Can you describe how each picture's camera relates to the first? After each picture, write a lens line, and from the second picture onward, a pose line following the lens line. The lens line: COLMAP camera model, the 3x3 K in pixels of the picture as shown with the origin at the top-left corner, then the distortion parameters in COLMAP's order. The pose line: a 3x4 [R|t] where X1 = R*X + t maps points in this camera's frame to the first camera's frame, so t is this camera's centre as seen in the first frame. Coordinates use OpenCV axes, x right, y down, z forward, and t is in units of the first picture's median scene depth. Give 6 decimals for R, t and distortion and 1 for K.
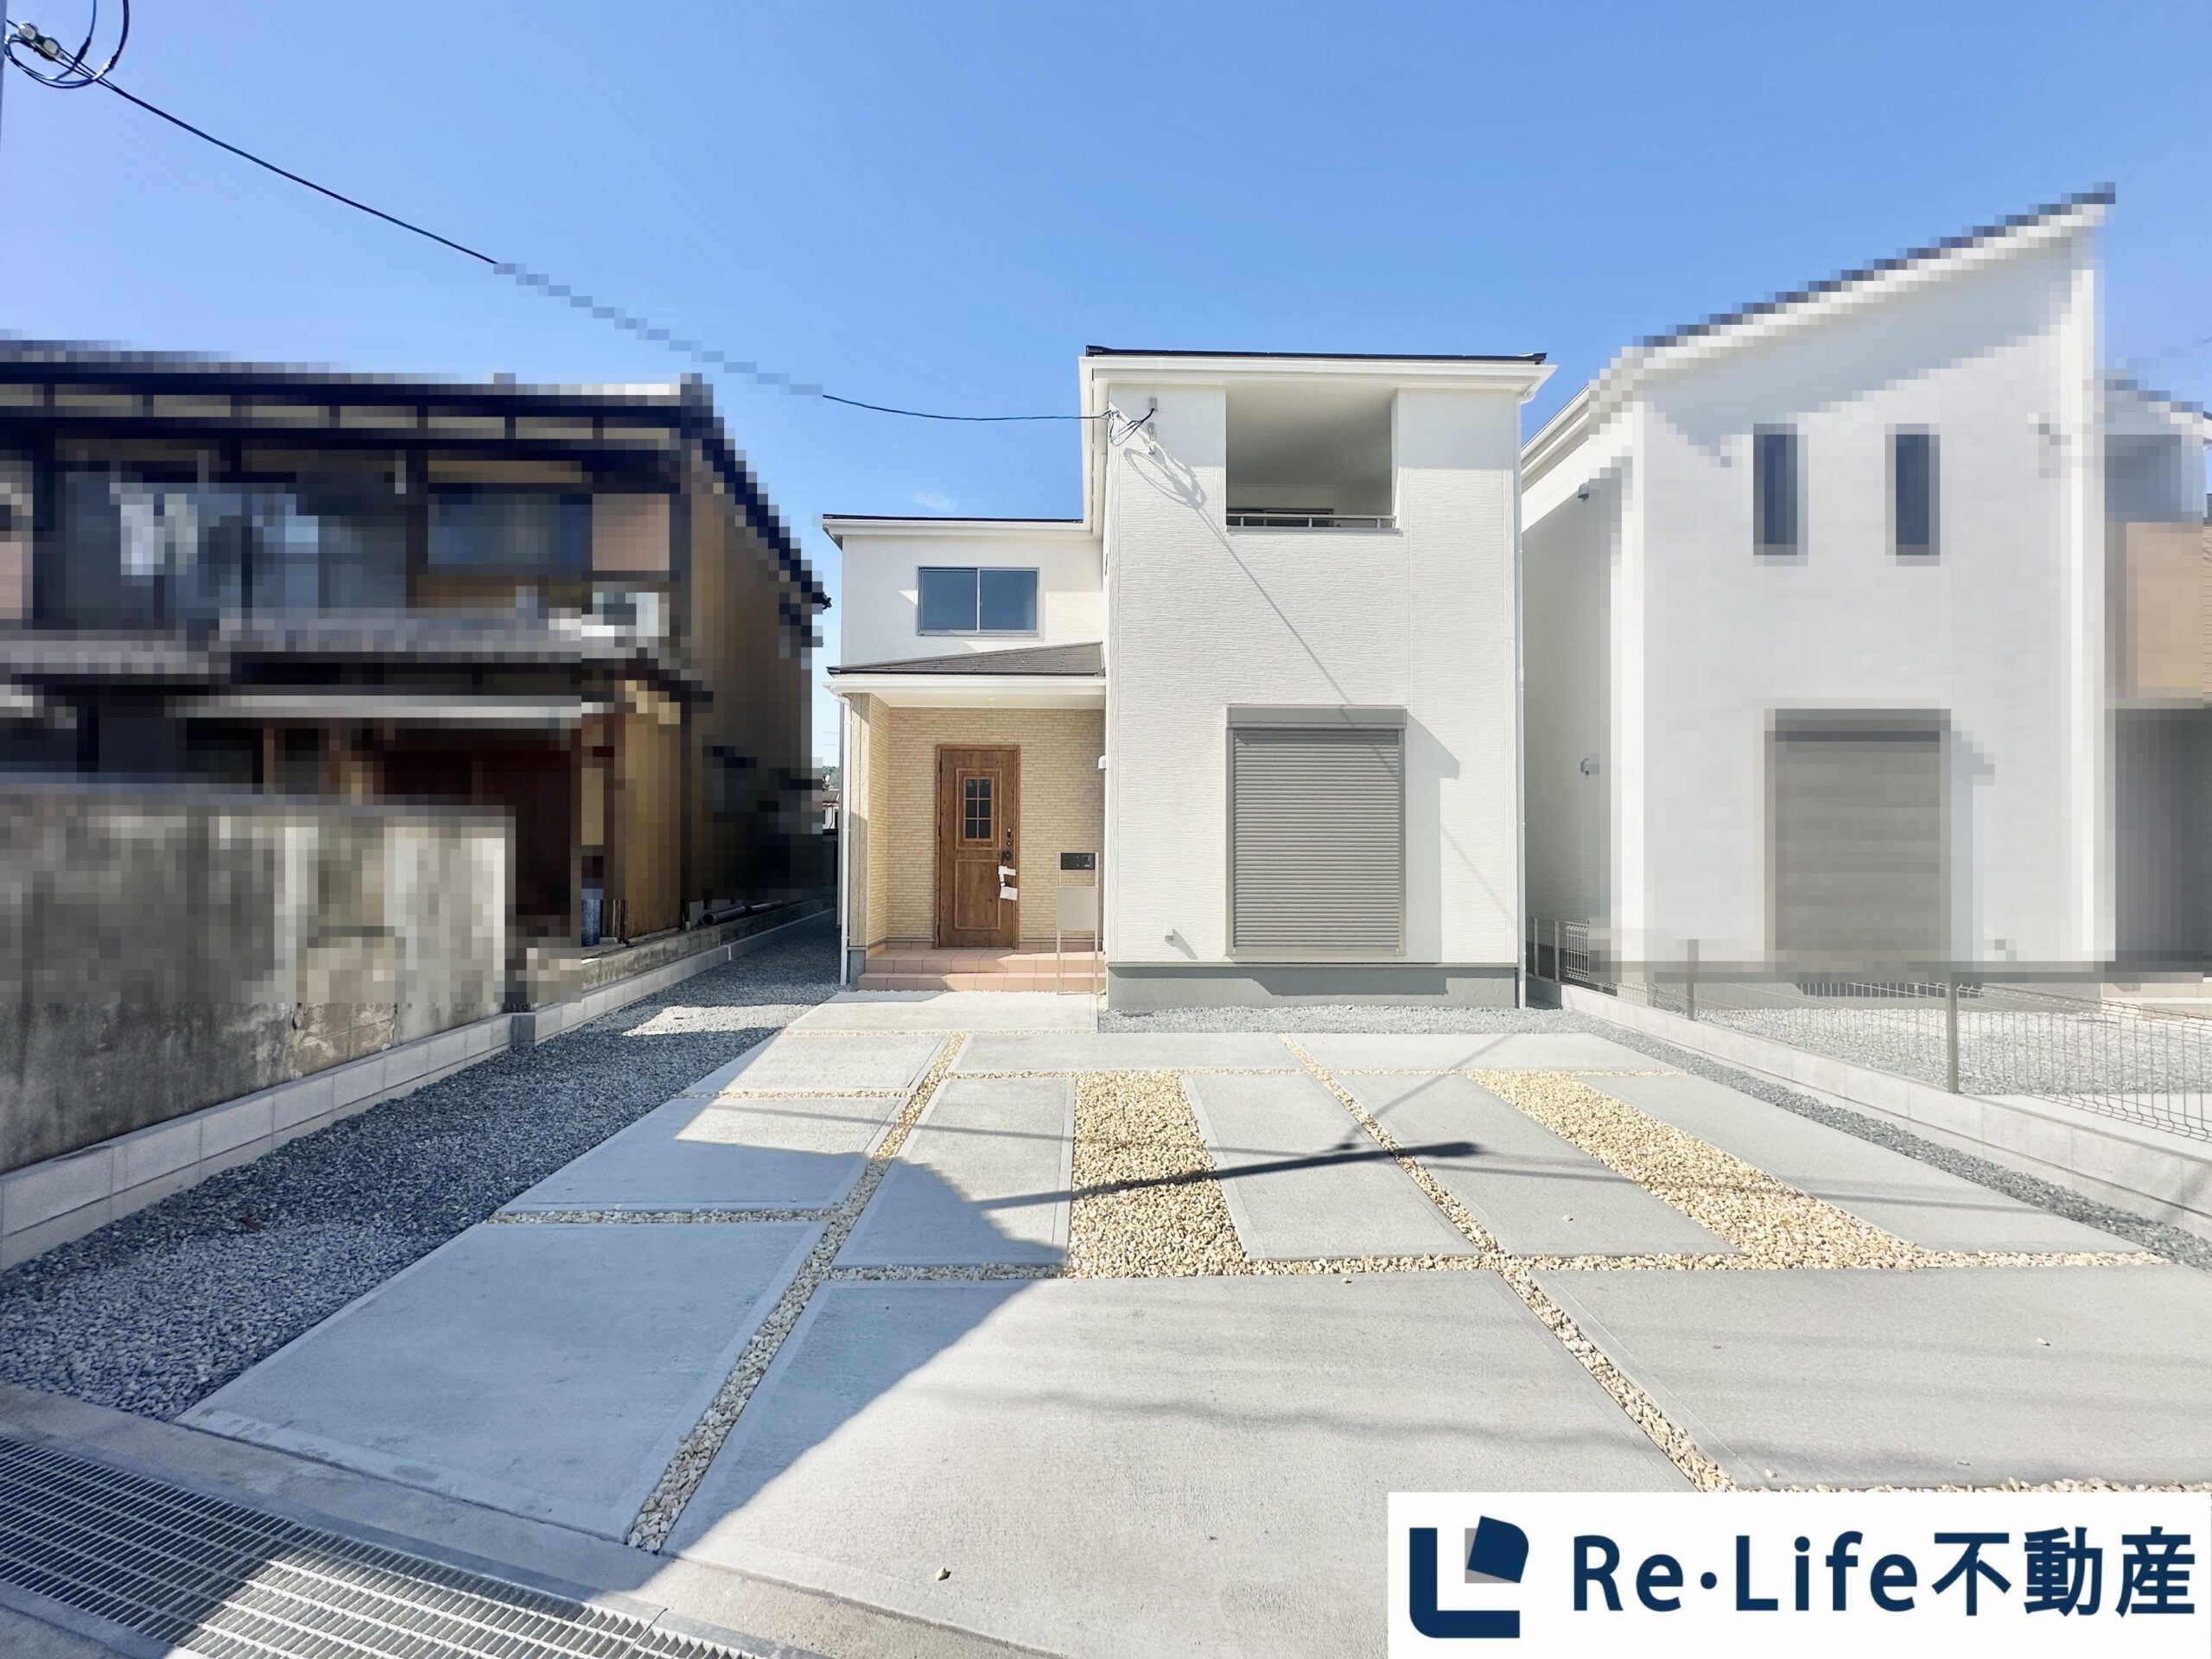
lens RADIAL K [[884.4, 0, 1106.0], [0, 884.4, 829.5], [0, 0, 1]] dist [0.000537, 0.000266]
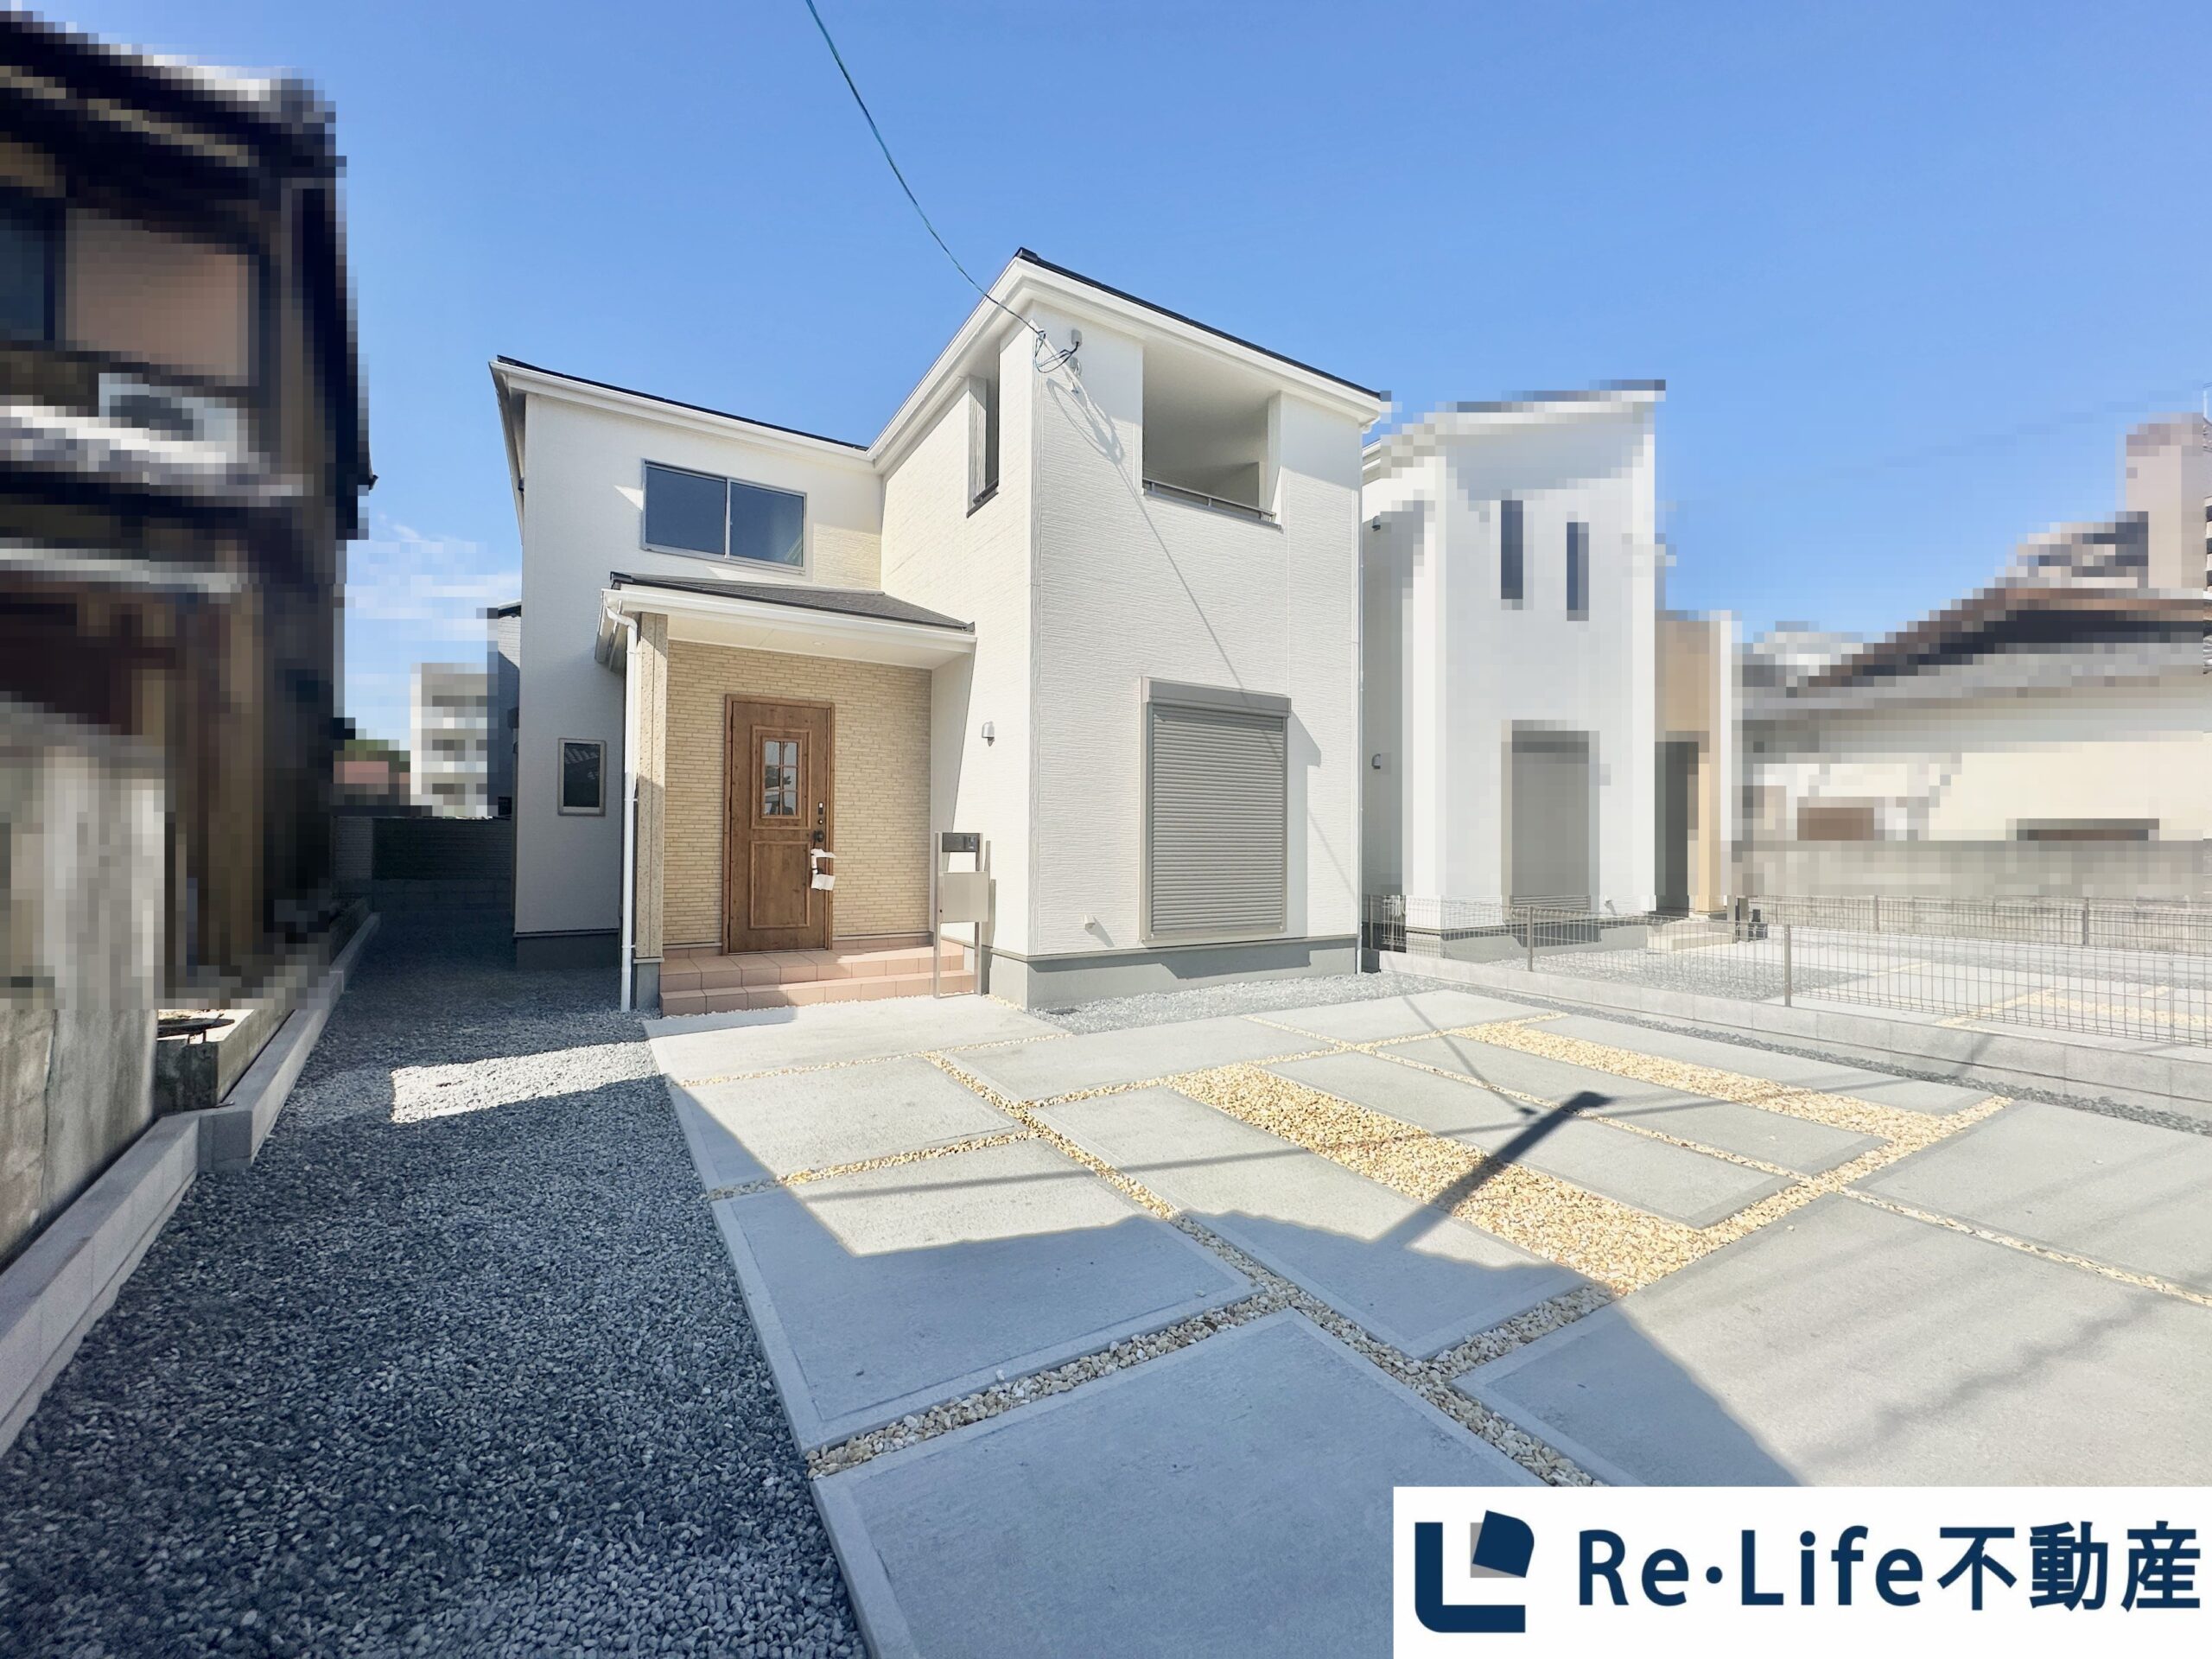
lens RADIAL K [[884.4, 0, 1106.0], [0, 884.4, 829.5], [0, 0, 1]] dist [0.000537, 0.000266]
pose [[0.862217, 0.009364, 0.506453, -0.373190], [-0.016108, 0.999830, 0.008937, 0.014130], [-0.506283, -0.015863, 0.862221, 0.195641]]
